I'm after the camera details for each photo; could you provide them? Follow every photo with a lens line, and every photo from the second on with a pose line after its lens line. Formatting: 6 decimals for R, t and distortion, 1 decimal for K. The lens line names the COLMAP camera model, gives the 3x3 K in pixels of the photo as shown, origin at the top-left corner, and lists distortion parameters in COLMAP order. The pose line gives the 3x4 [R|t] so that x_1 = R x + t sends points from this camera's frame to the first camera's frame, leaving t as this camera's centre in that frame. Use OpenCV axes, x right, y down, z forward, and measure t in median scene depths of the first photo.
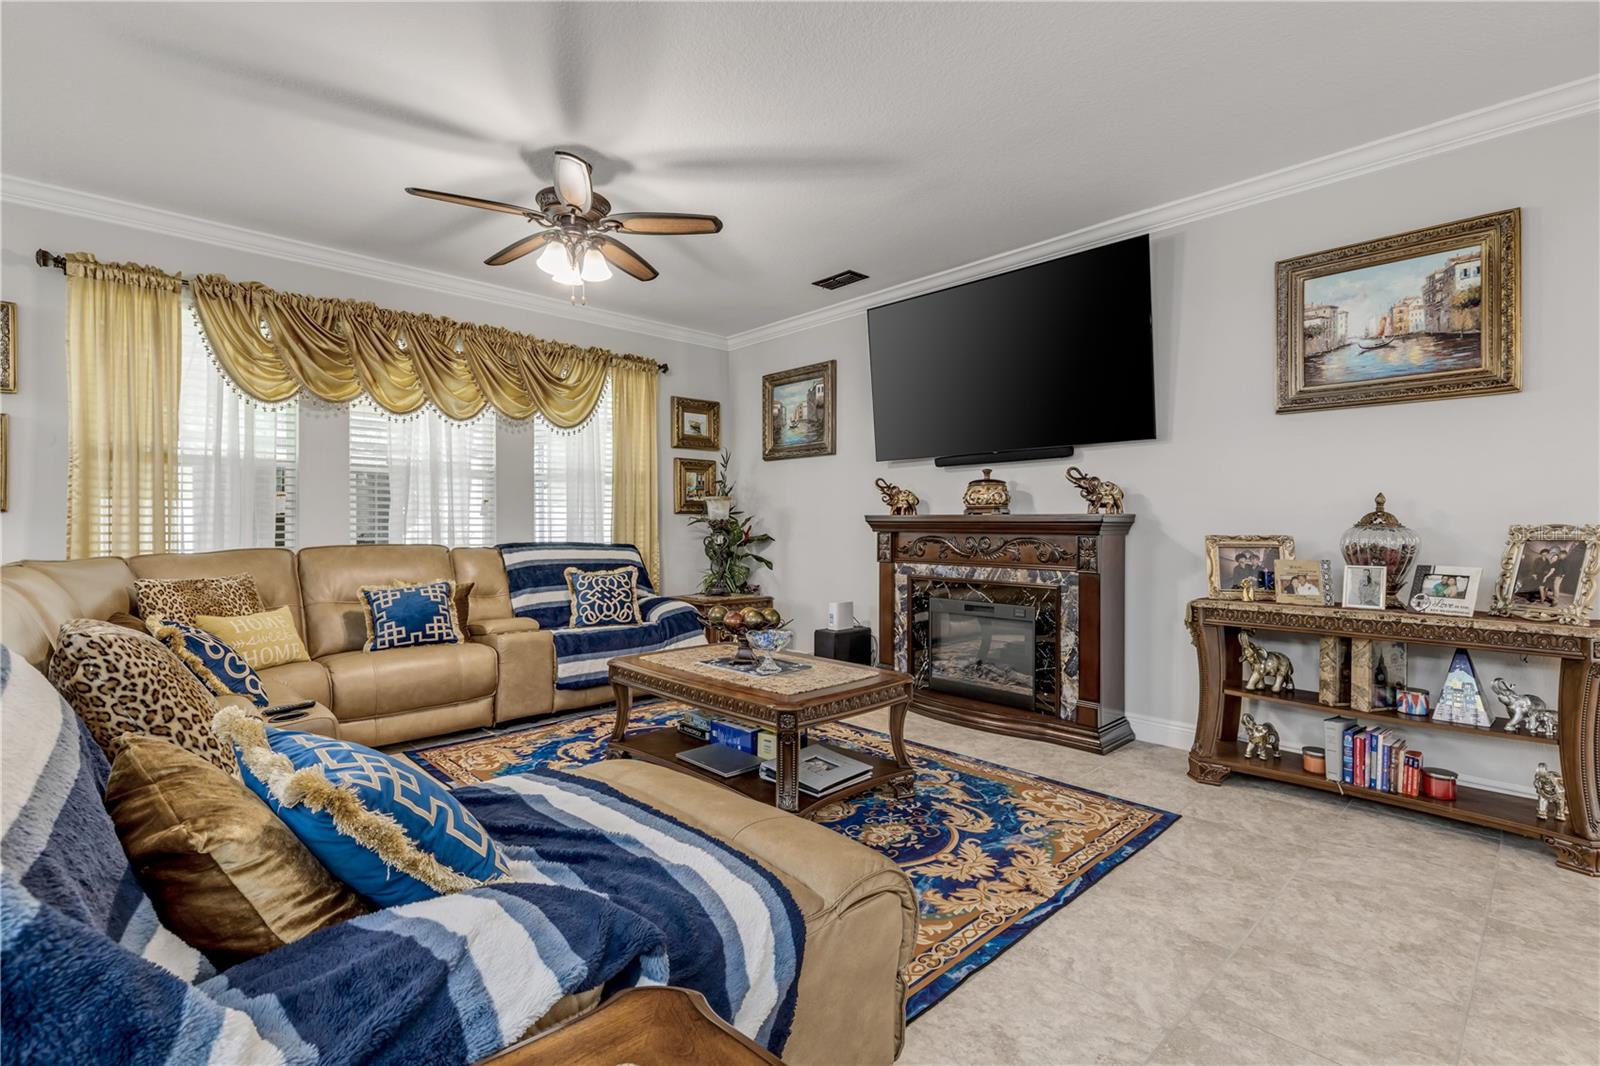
lens RADIAL K [[722.9, 0, 797.5], [0, 722.9, 522.5], [0, 0, 1]] dist [0.002812, -0.000005]
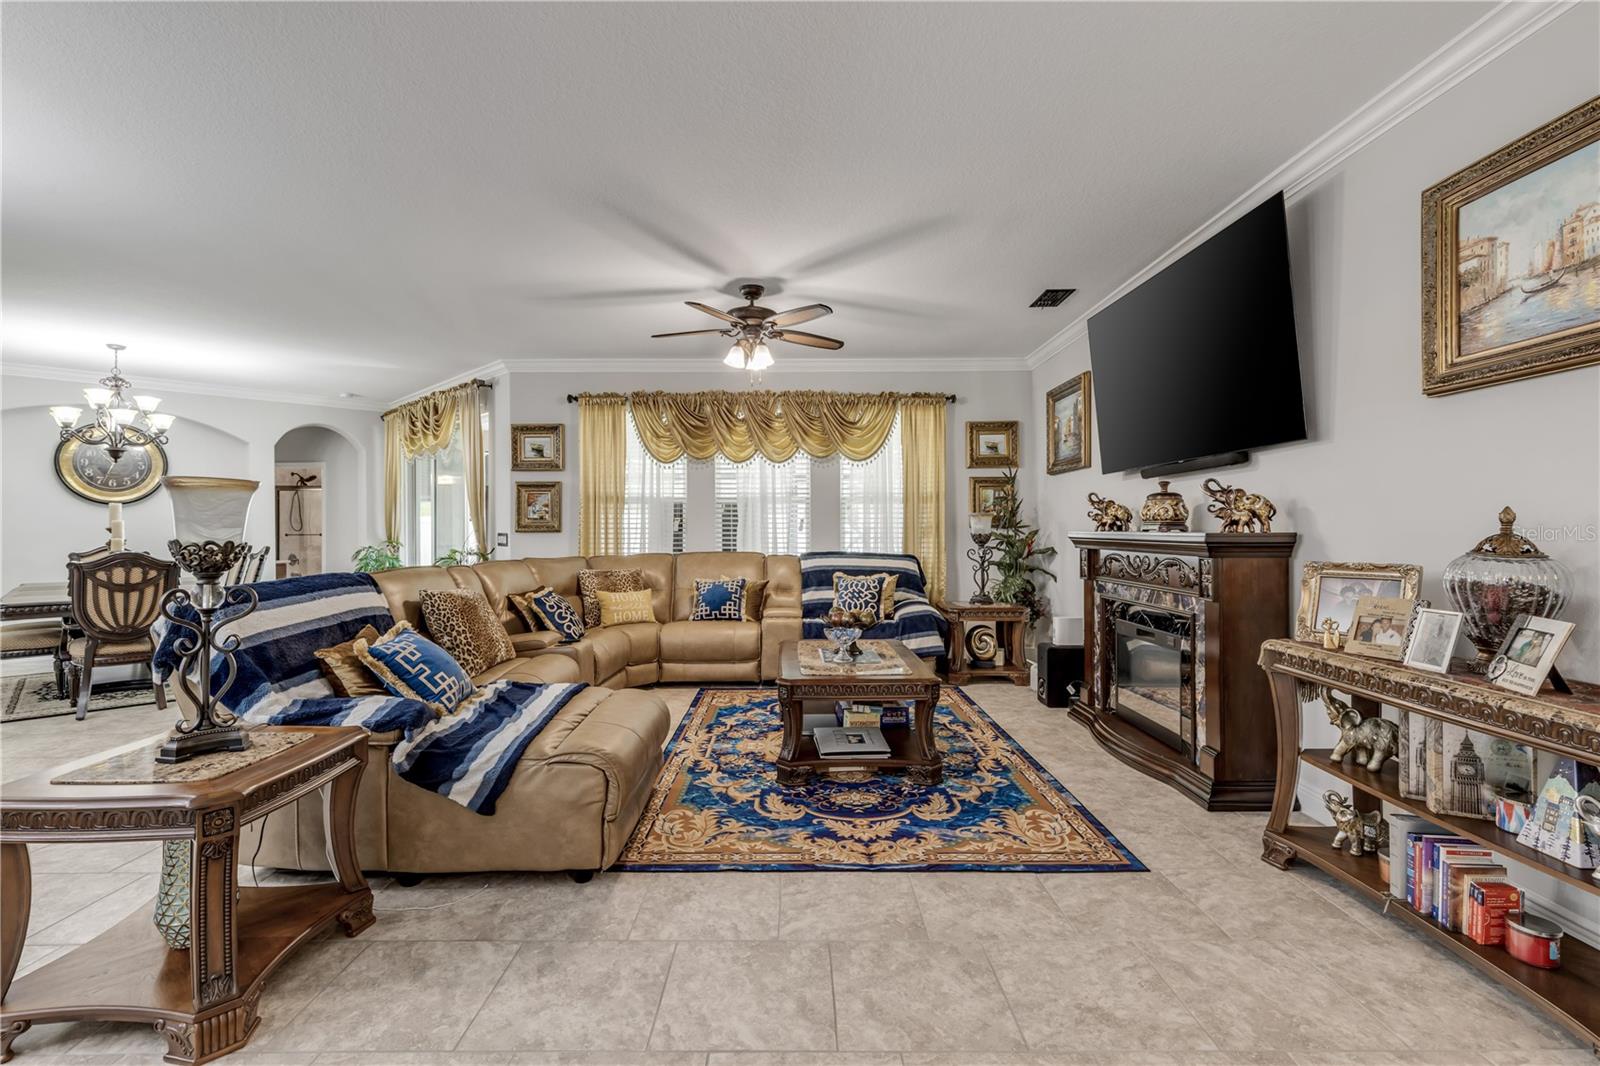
lens RADIAL K [[717.8, 0, 802.3], [0, 717.8, 526.0], [0, 0, 1]] dist [0.003306, -0.000149]
pose [[0.731254, -0.005983, -0.682080, 0.621200], [0.004569, 0.999982, -0.003874, -0.018521], [0.682090, -0.000284, 0.731268, 0.034954]]
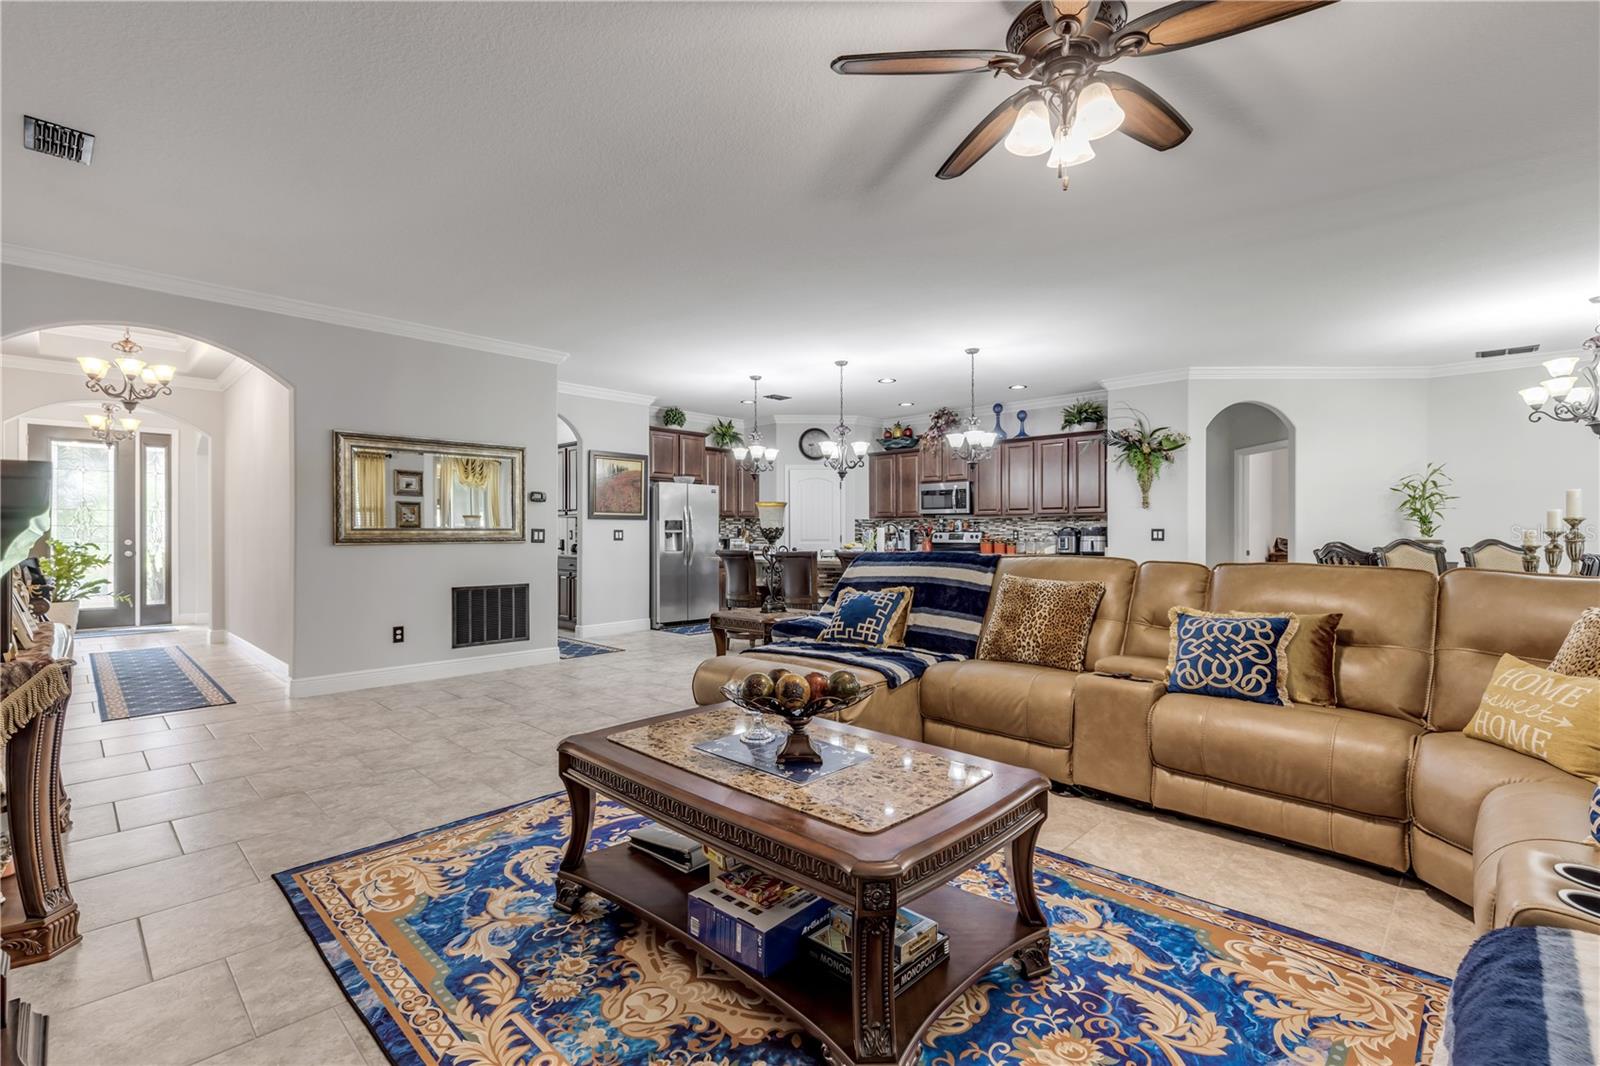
lens RADIAL K [[718.1, 0, 796.3], [0, 718.1, 536.4], [0, 0, 1]] dist [0.003017, 0.000406]
pose [[-0.999269, 0.000507, -0.038214, -0.041904], [0.000425, 0.999998, 0.002158, 0.002376], [0.038215, 0.002141, -0.999267, 1.403979]]
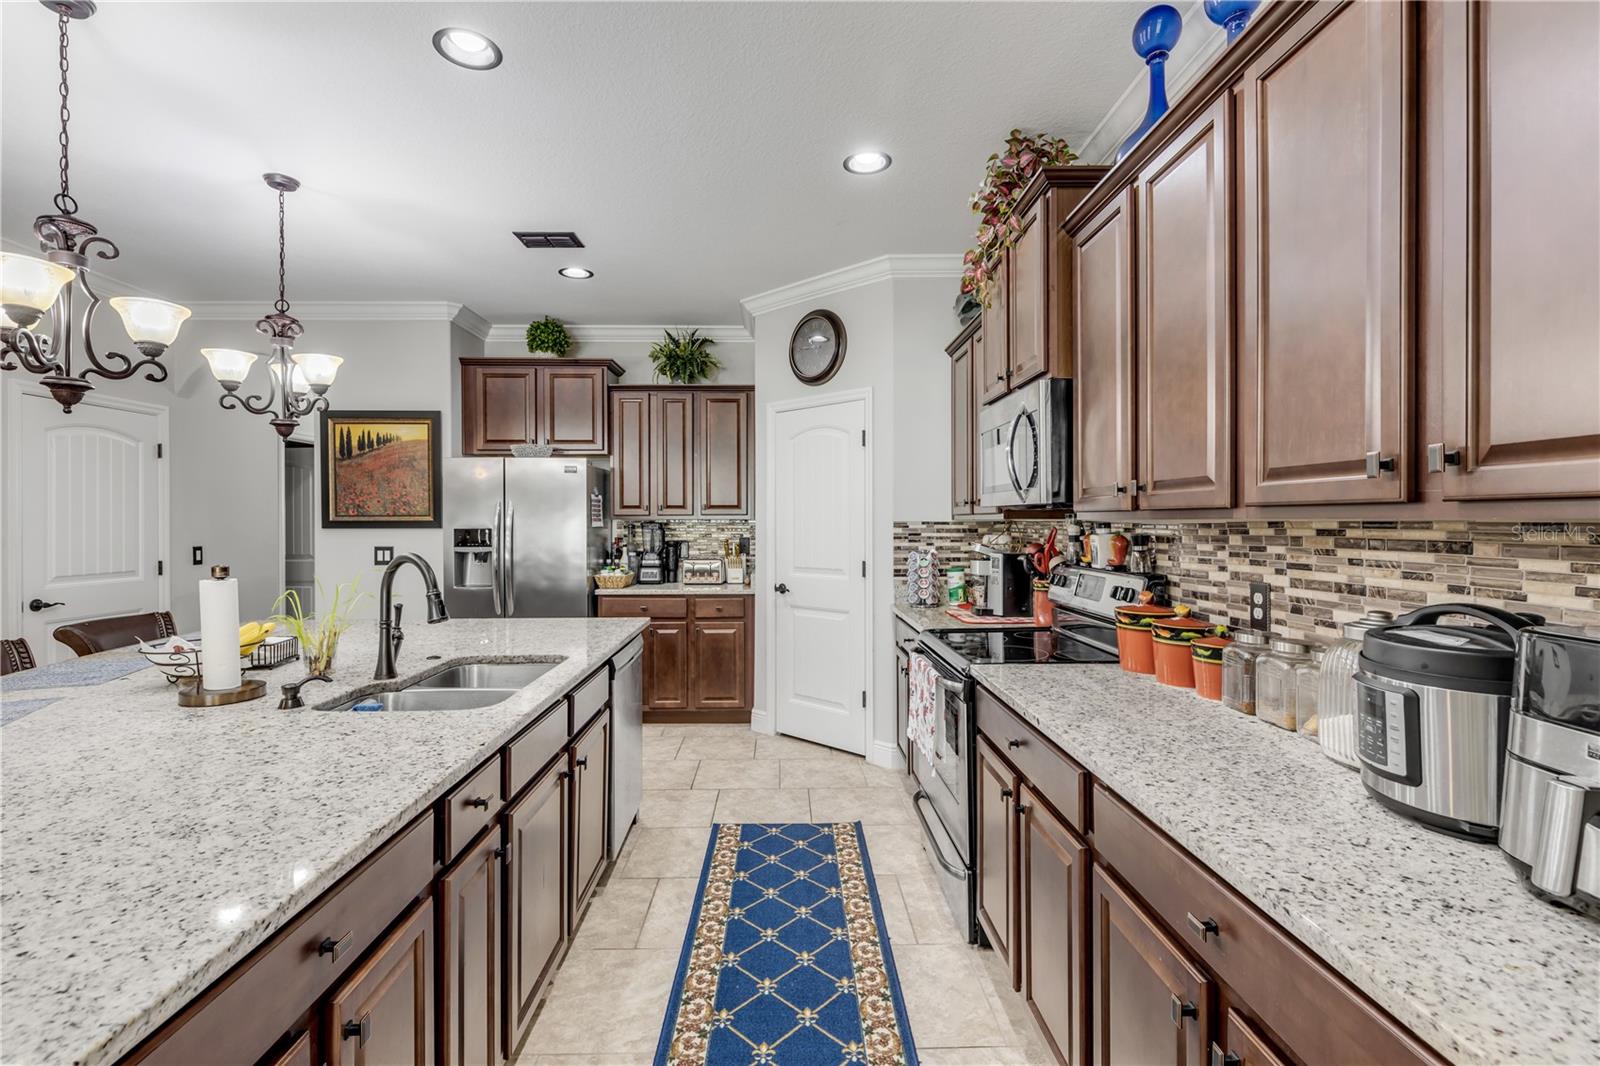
lens RADIAL K [[722.9, 0, 797.5], [0, 722.9, 522.5], [0, 0, 1]] dist [0.002812, -0.000005]
pose [[-0.740506, 0.000271, 0.672050, -0.943749], [0.002548, 0.999994, 0.002405, -0.055350], [-0.672045, 0.003493, -0.740502, -0.336725]]
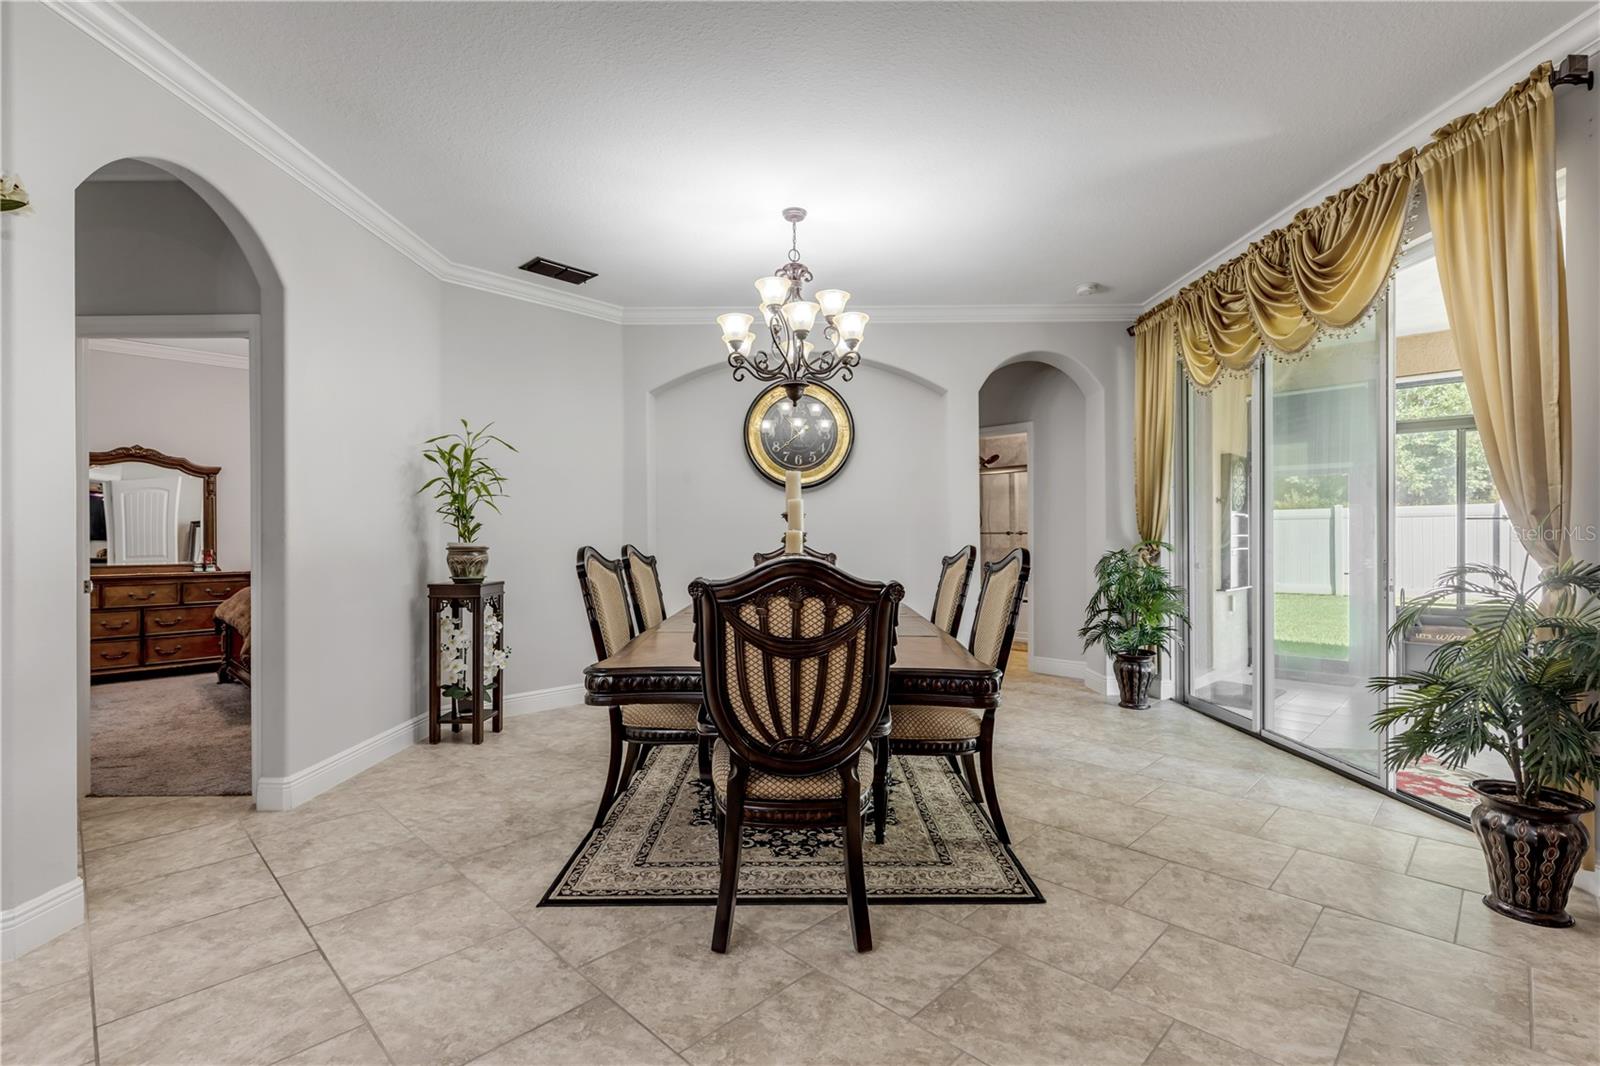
lens RADIAL K [[735.4, 0, 796.7], [0, 735.4, 535.8], [0, 0, 1]] dist [0.003055, 0.000006]
pose [[0.032727, -0.000761, -0.999464, -0.580208], [0.003273, 0.999994, -0.000654, 0.001818], [0.999459, -0.003250, 0.032729, 0.132642]]
